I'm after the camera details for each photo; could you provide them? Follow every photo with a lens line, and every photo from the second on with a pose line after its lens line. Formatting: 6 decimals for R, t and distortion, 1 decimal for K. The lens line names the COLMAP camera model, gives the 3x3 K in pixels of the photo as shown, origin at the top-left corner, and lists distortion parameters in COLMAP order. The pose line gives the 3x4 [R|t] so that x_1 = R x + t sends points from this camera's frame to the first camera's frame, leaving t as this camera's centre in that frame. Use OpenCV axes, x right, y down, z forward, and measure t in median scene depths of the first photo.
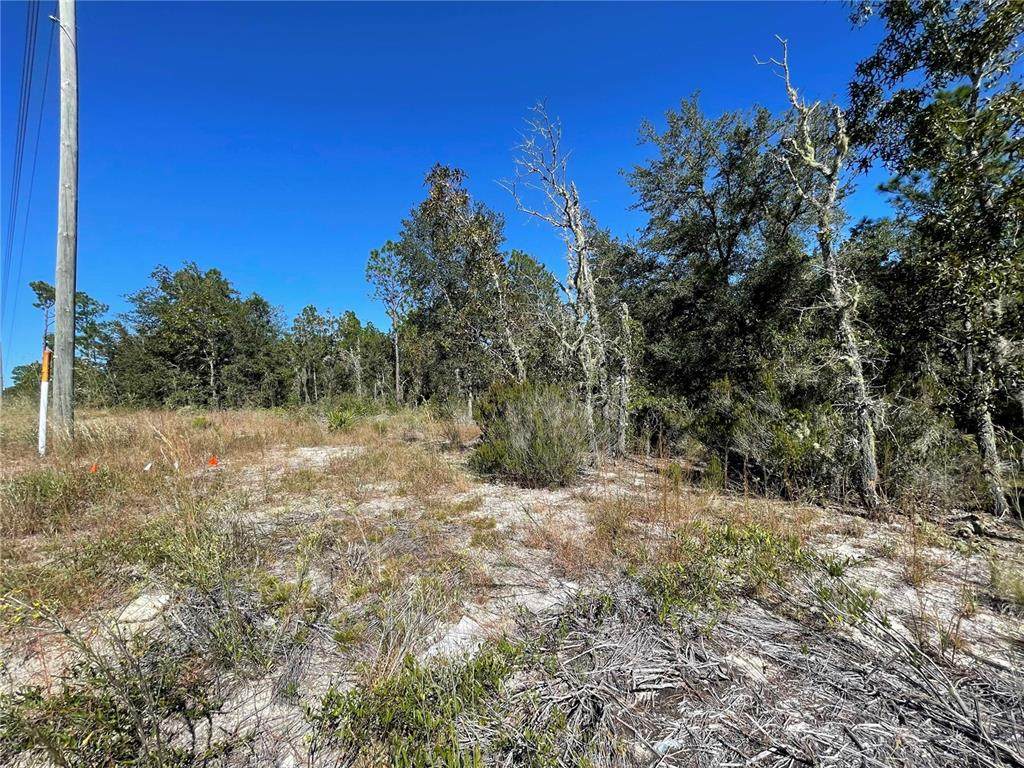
lens RADIAL K [[409.5, 0, 511.2], [0, 409.5, 388.4], [0, 0, 1]] dist [0.001650, -0.000492]
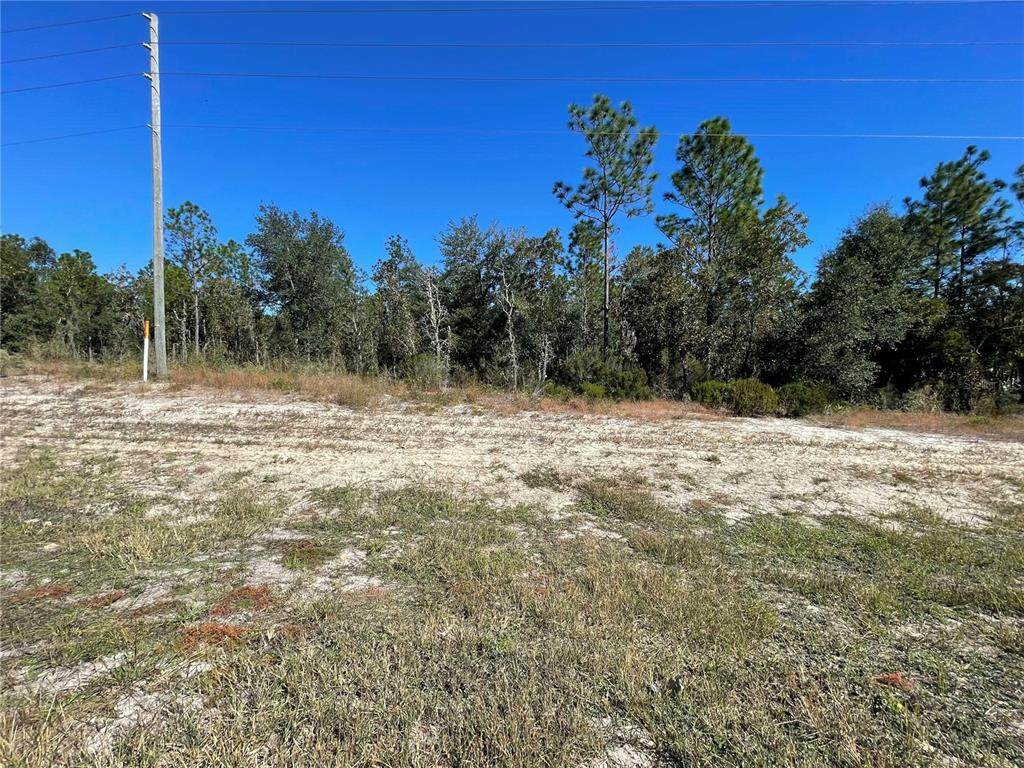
lens RADIAL K [[409.5, 0, 508.2], [0, 409.5, 382.0], [0, 0, 1]] dist [0.001650, -0.000492]
pose [[0.848875, 0.017875, 0.528291, -0.912238], [-0.047377, 0.997979, 0.042360, 0.015046], [-0.526466, -0.060987, 0.848006, -1.660748]]
